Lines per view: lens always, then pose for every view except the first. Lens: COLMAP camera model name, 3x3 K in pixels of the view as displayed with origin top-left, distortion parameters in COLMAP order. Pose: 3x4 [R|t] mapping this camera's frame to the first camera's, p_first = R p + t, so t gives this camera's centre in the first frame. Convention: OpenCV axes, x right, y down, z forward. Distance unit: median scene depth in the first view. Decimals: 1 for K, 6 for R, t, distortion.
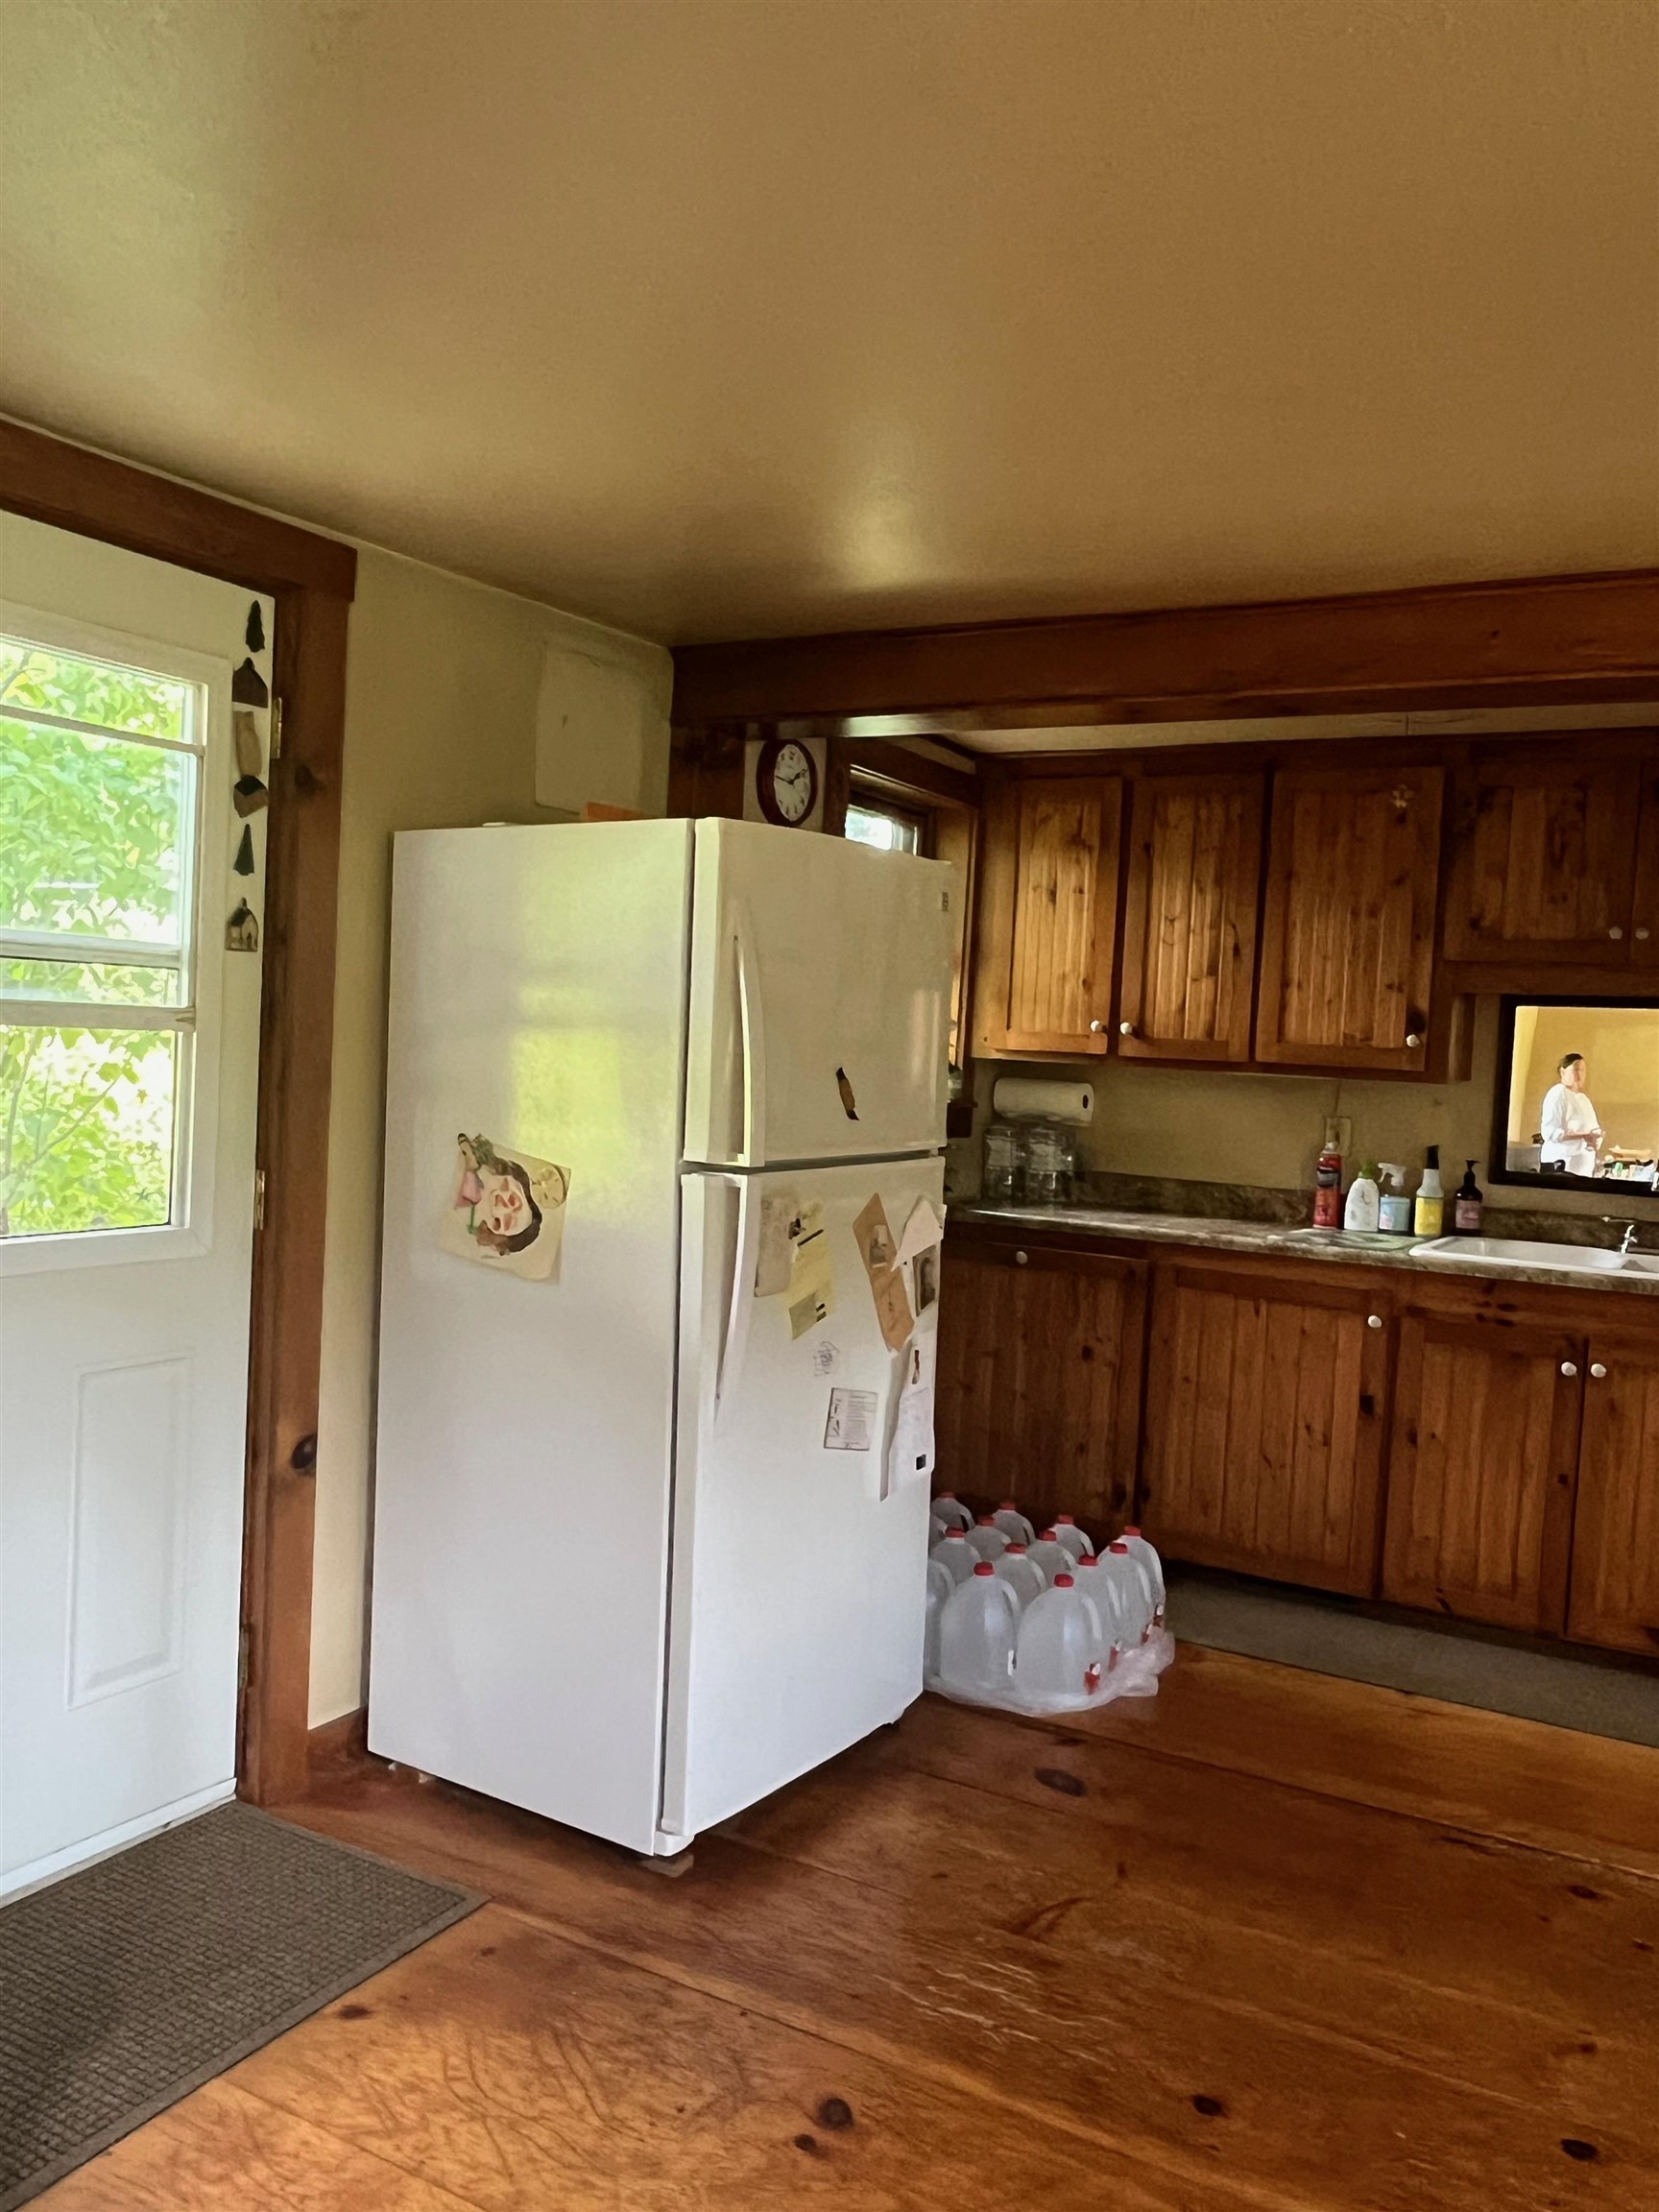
lens RADIAL K [[1683.3, 0, 874.2], [0, 1683.3, 1118.9], [0, 0, 1]] dist [0.011047, -0.017012]
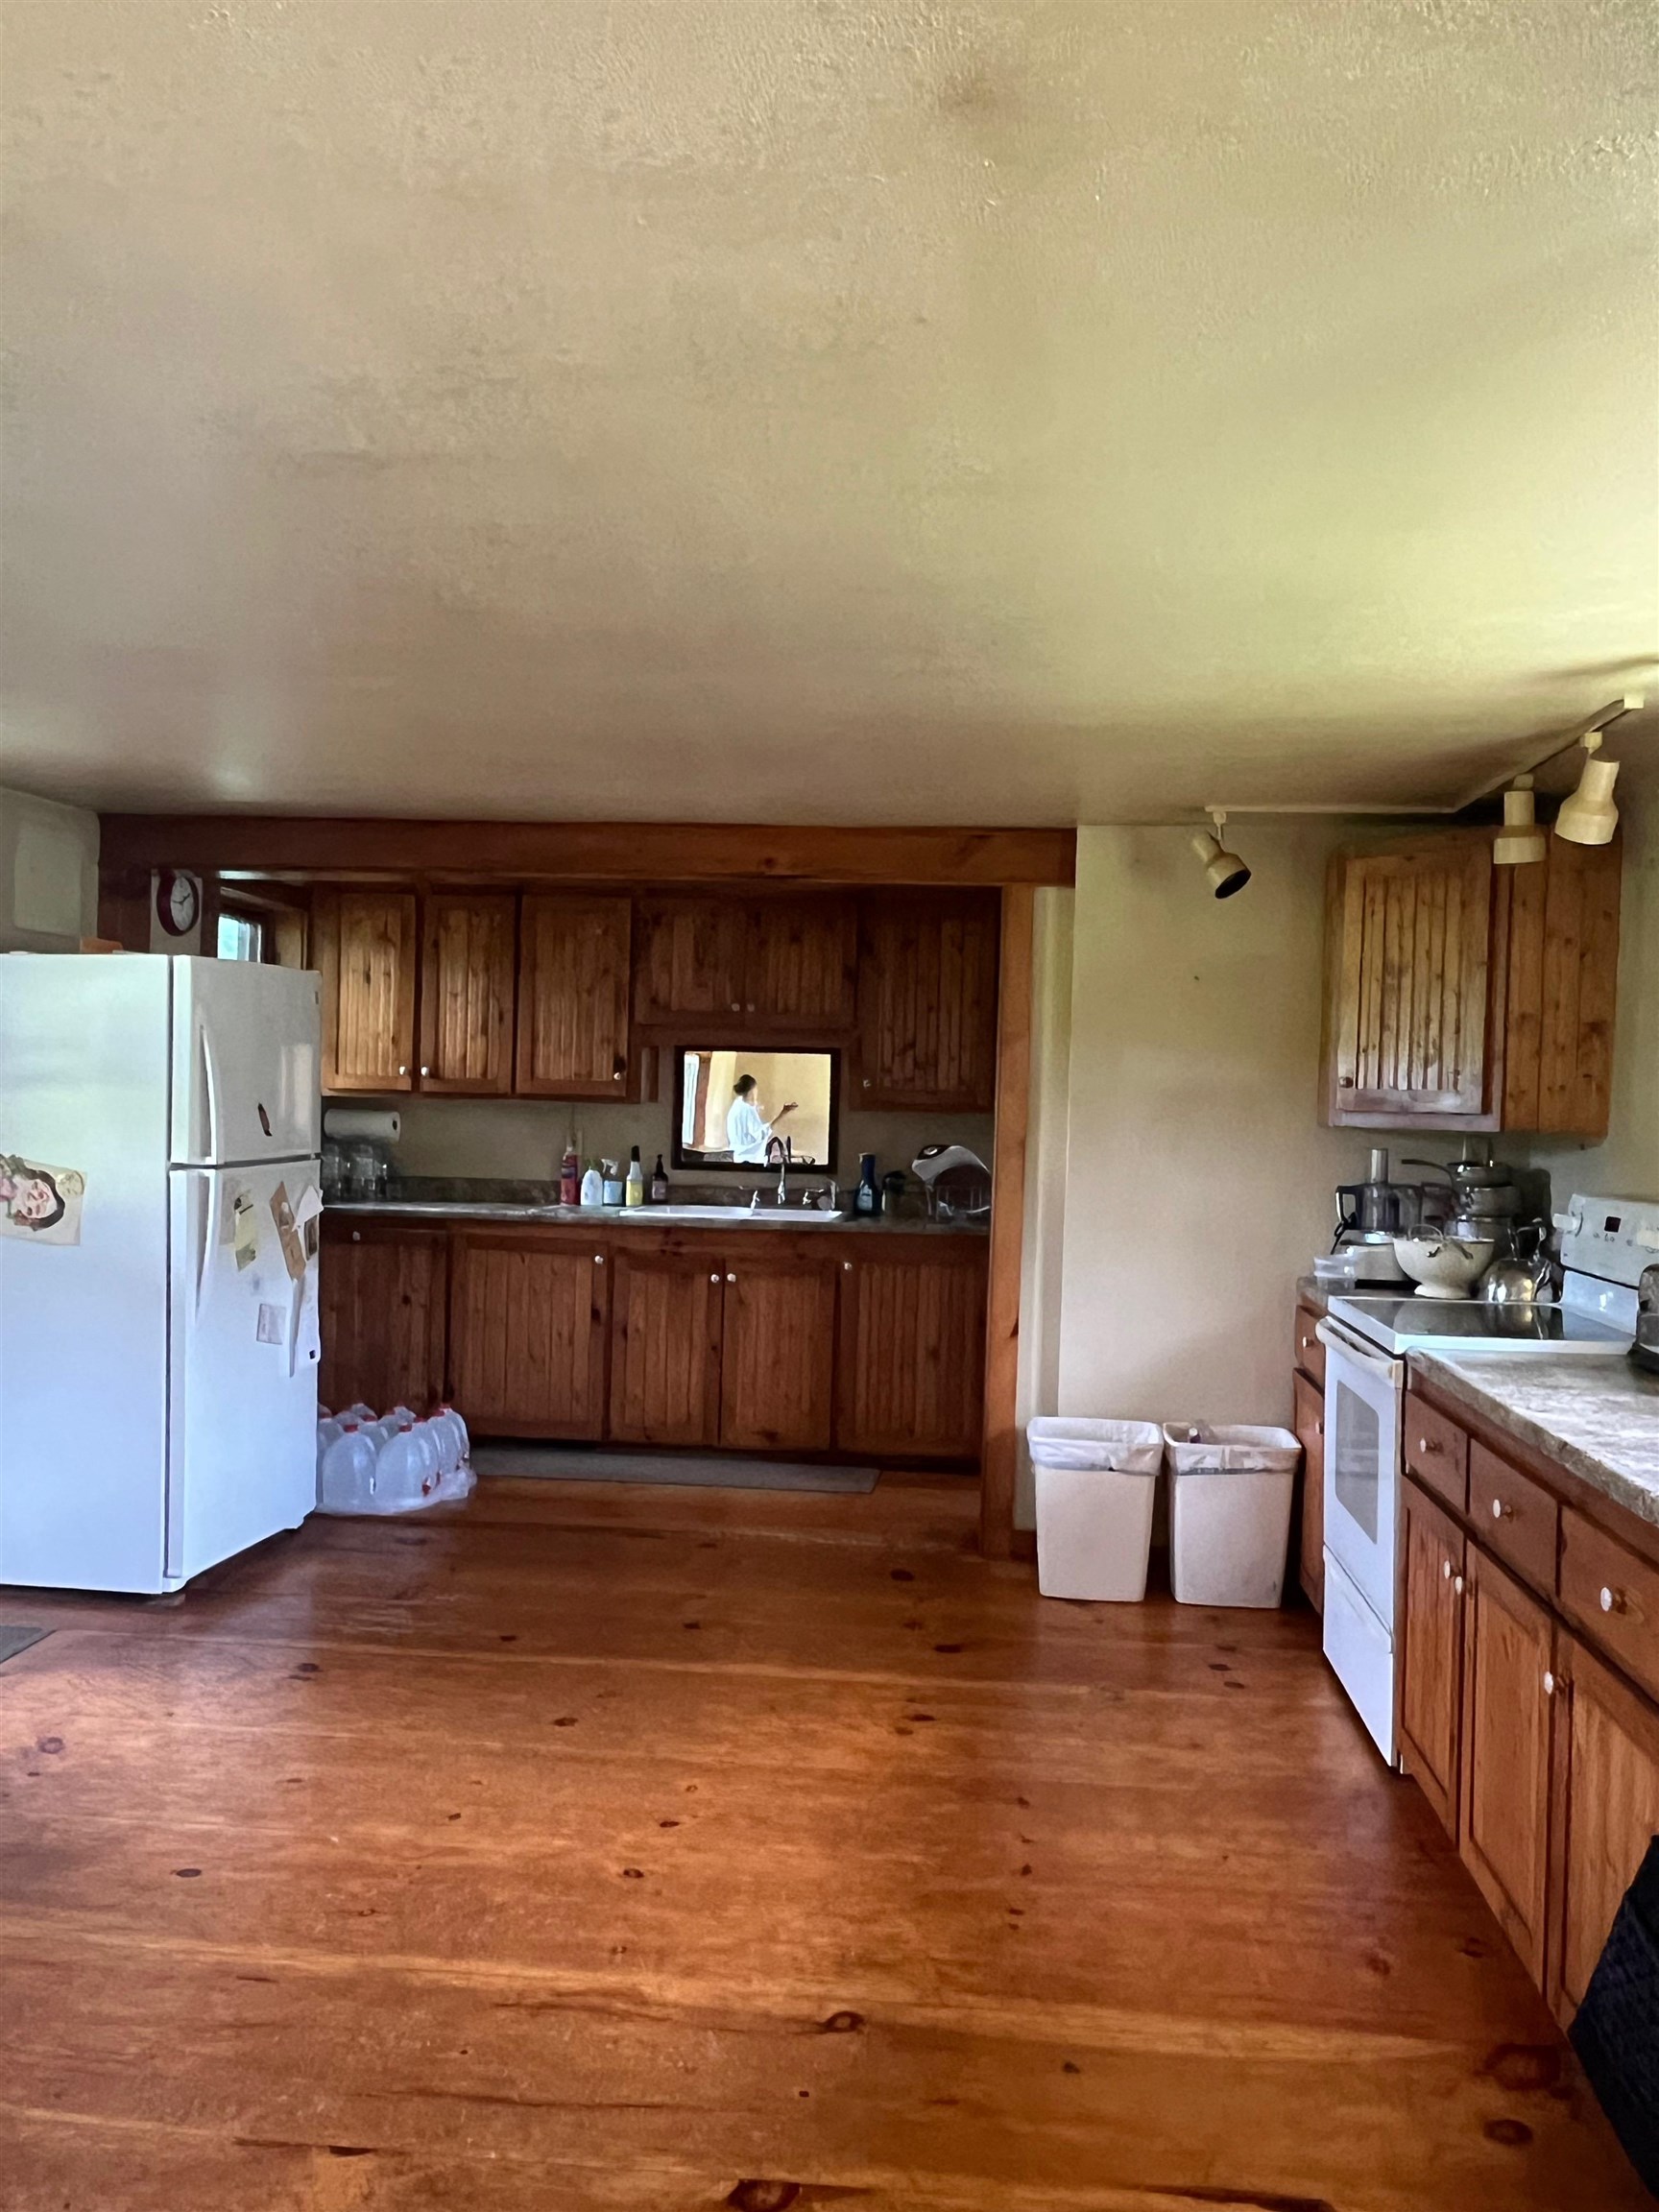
lens RADIAL K [[1683.3, 0, 824.6], [0, 1683.3, 1114.1], [0, 0, 1]] dist [0.011047, -0.017012]
pose [[0.920432, -0.030063, 0.389745, -0.118446], [0.038143, 0.999188, -0.013007, 0.016665], [-0.389037, 0.026838, 0.920831, -0.546279]]
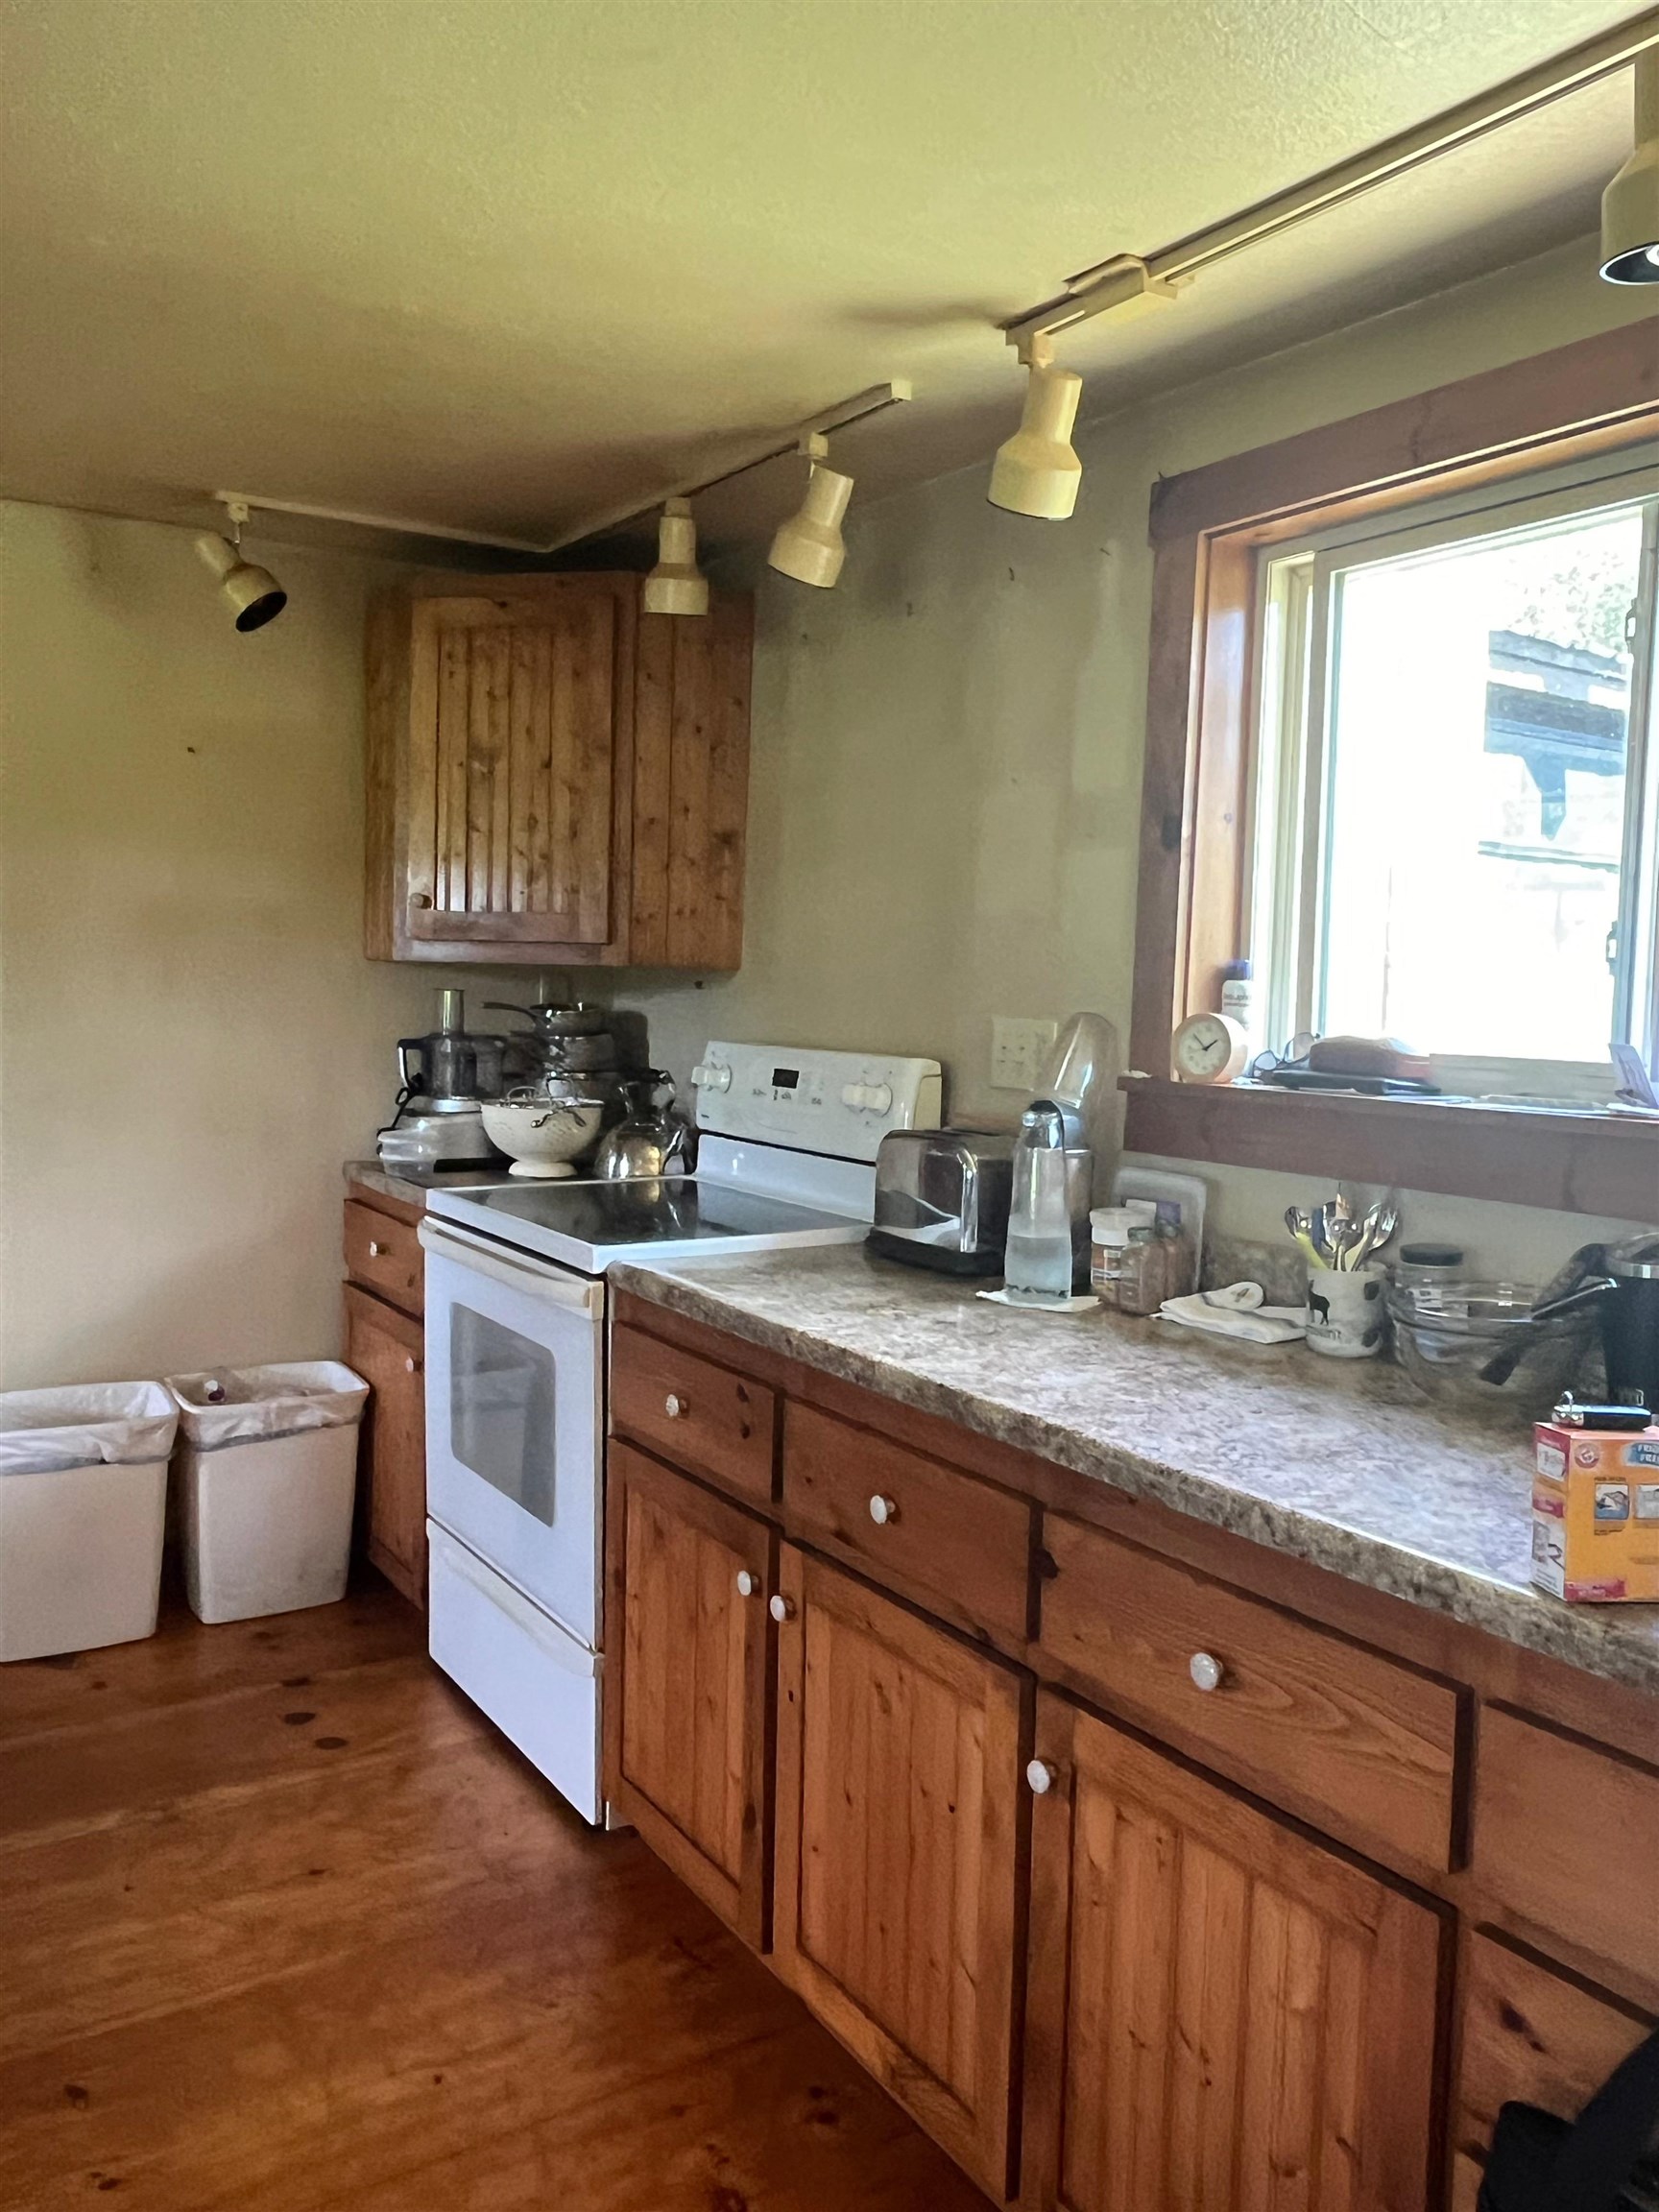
lens RADIAL K [[1683.3, 0, 843.0], [0, 1683.3, 1100.8], [0, 0, 1]] dist [0.011047, -0.017012]
pose [[0.465605, -0.105114, 0.878728, -0.005605], [0.036951, 0.994364, 0.099368, 0.017490], [-0.884221, -0.013797, 0.466865, -0.209298]]
